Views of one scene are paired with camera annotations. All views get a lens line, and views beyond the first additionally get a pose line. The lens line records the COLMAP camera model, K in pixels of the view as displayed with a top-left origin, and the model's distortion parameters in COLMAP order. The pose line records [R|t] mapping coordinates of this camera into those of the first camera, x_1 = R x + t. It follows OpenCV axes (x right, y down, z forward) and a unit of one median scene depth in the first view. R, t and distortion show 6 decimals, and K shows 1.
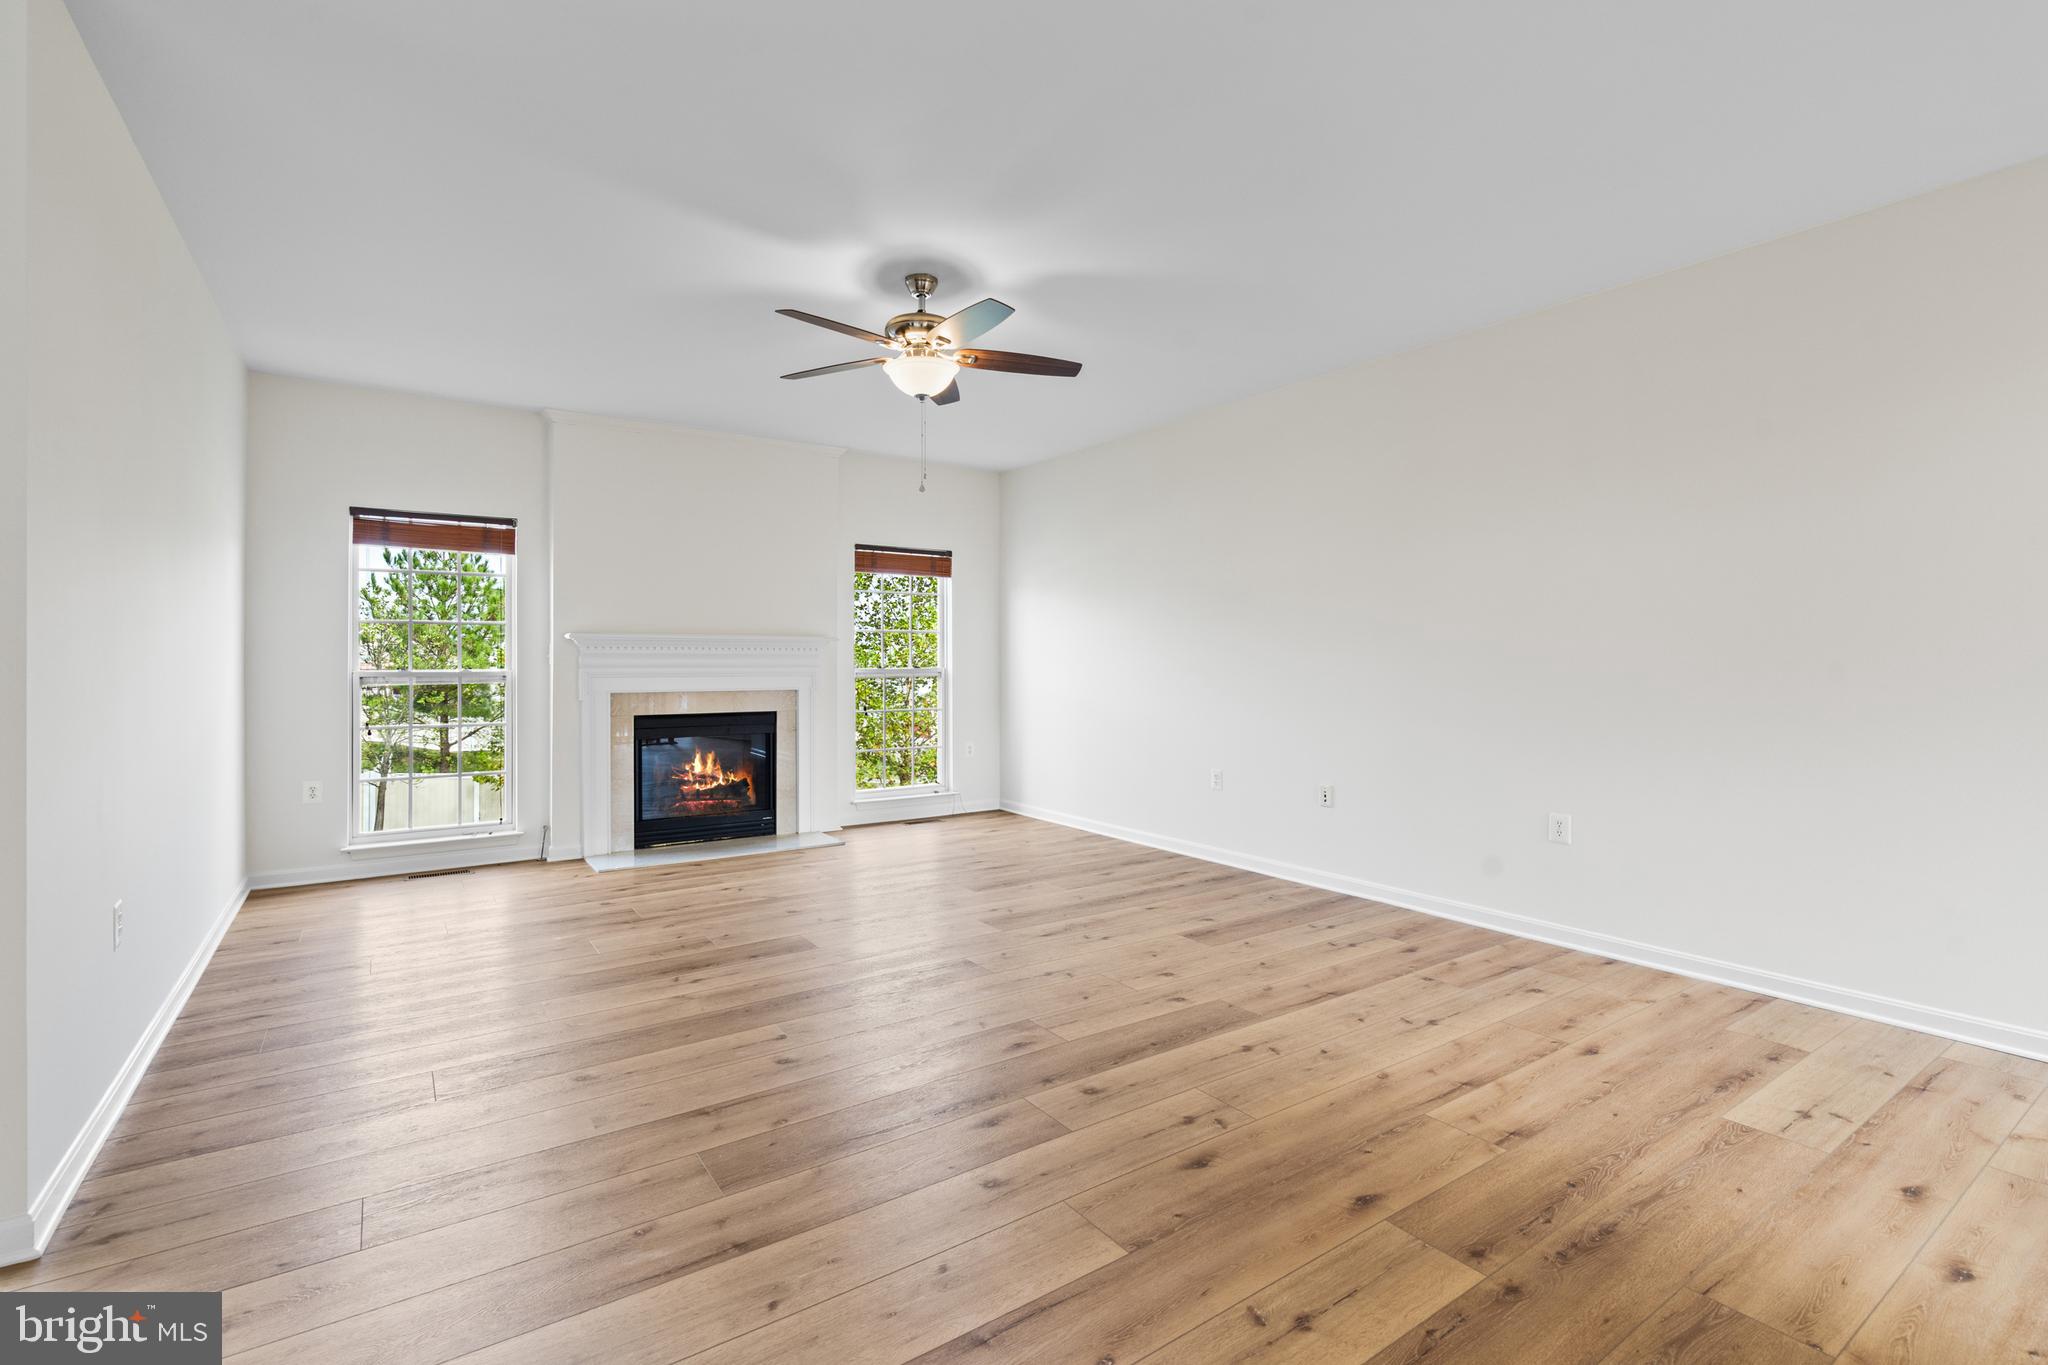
lens RADIAL K [[928.5, 0, 1026.8], [0, 928.5, 658.9], [0, 0, 1]] dist [0.000418, 0.001072]
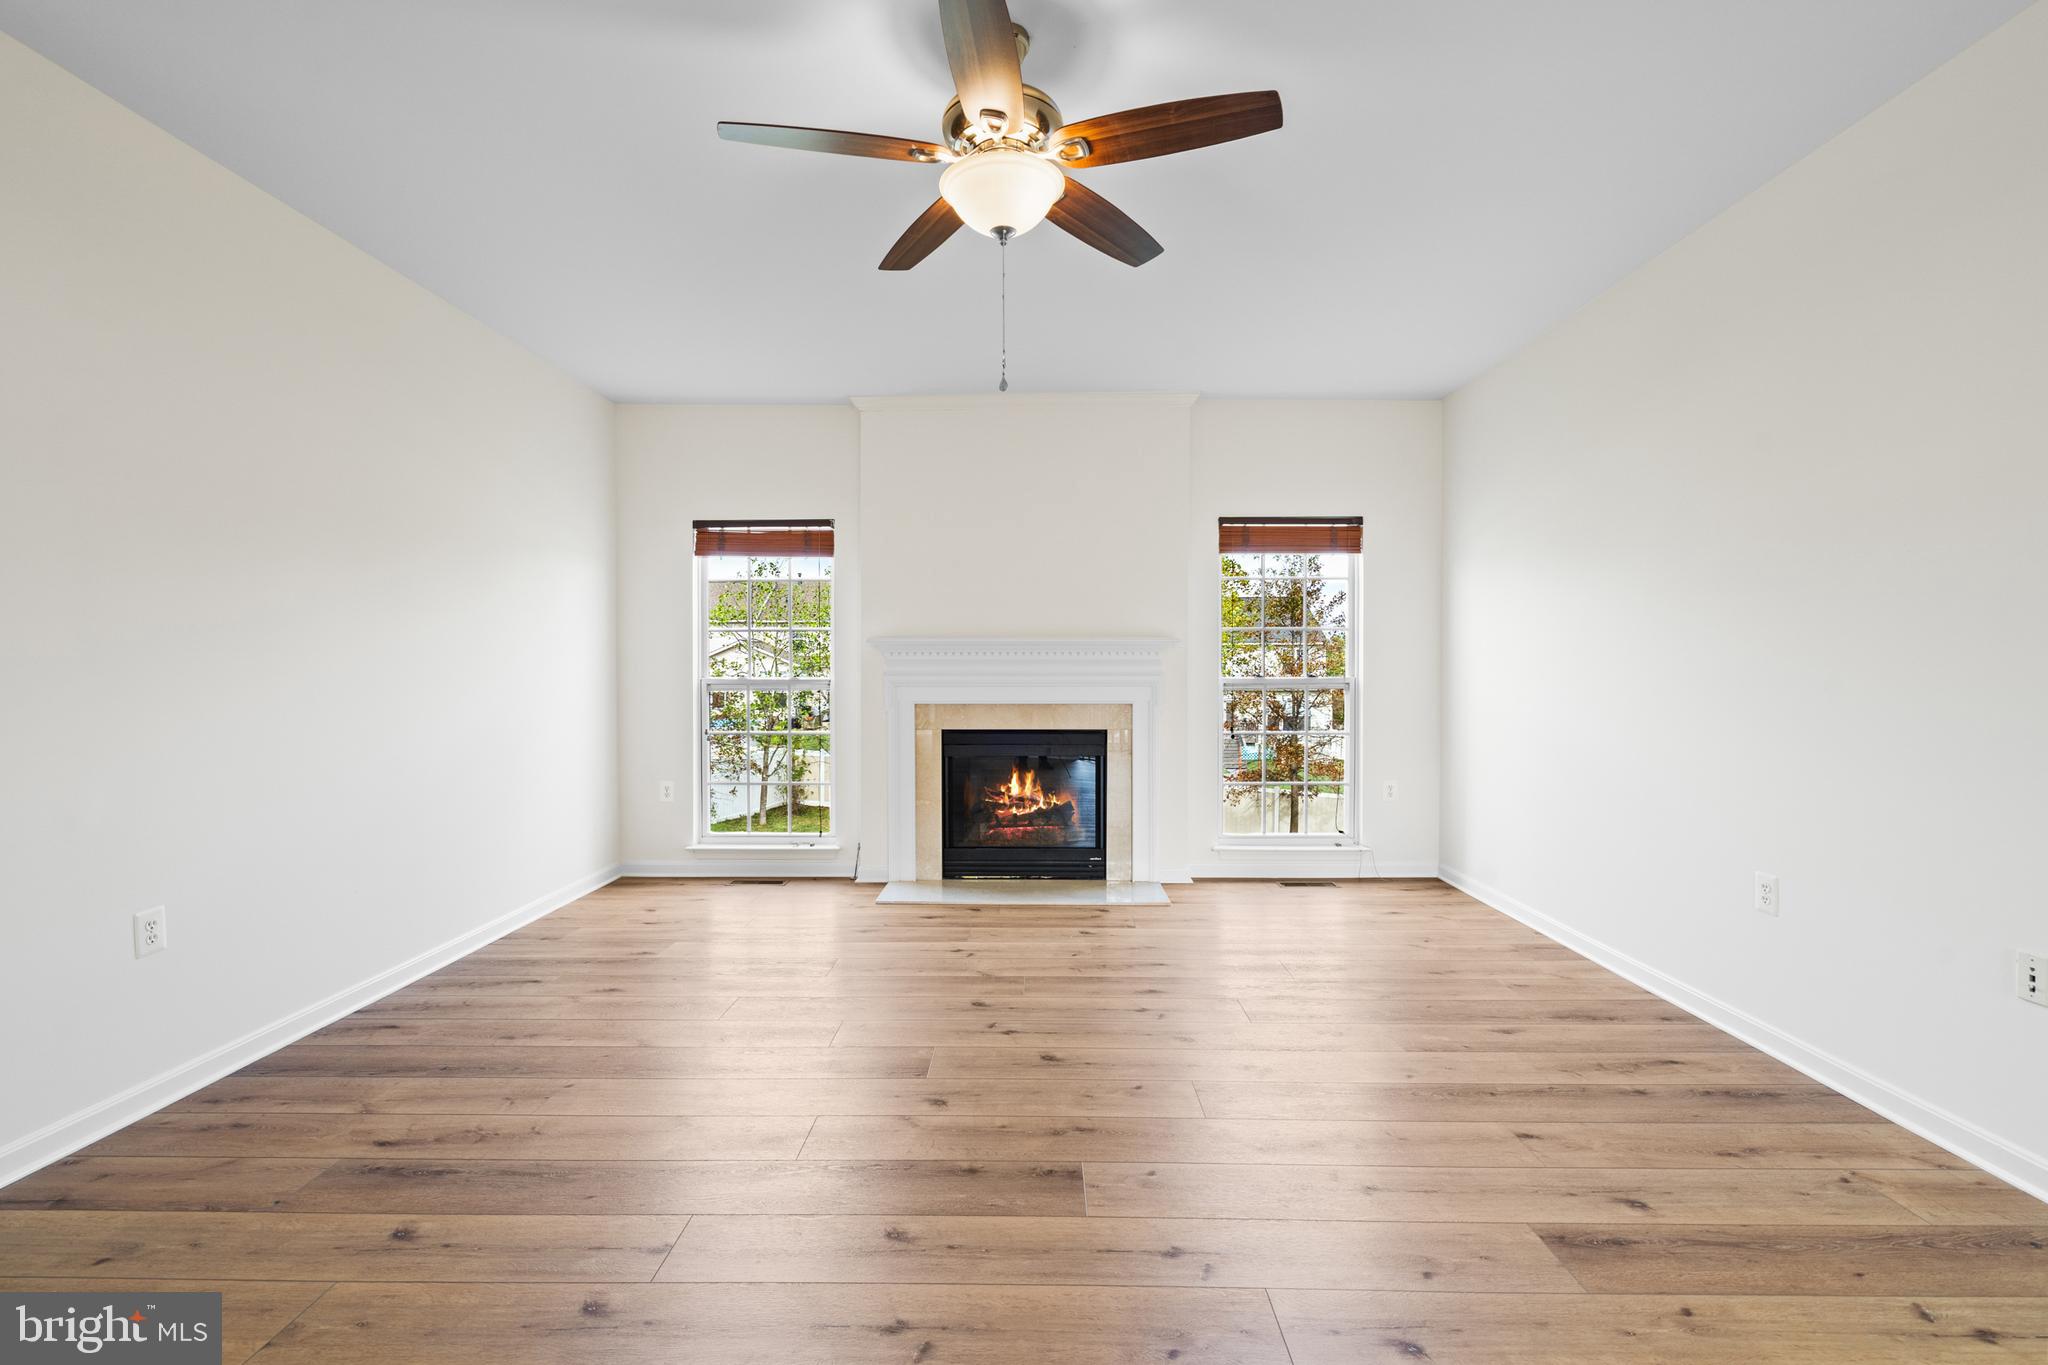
lens RADIAL K [[930.4, 0, 1024.0], [0, 930.4, 682.5], [0, 0, 1]] dist [-0.000381, 0.000632]
pose [[0.815070, 0.008150, -0.579305, 0.166574], [0.001837, 0.999860, 0.016652, 0.001392], [0.579359, -0.014637, 0.814941, 0.332012]]
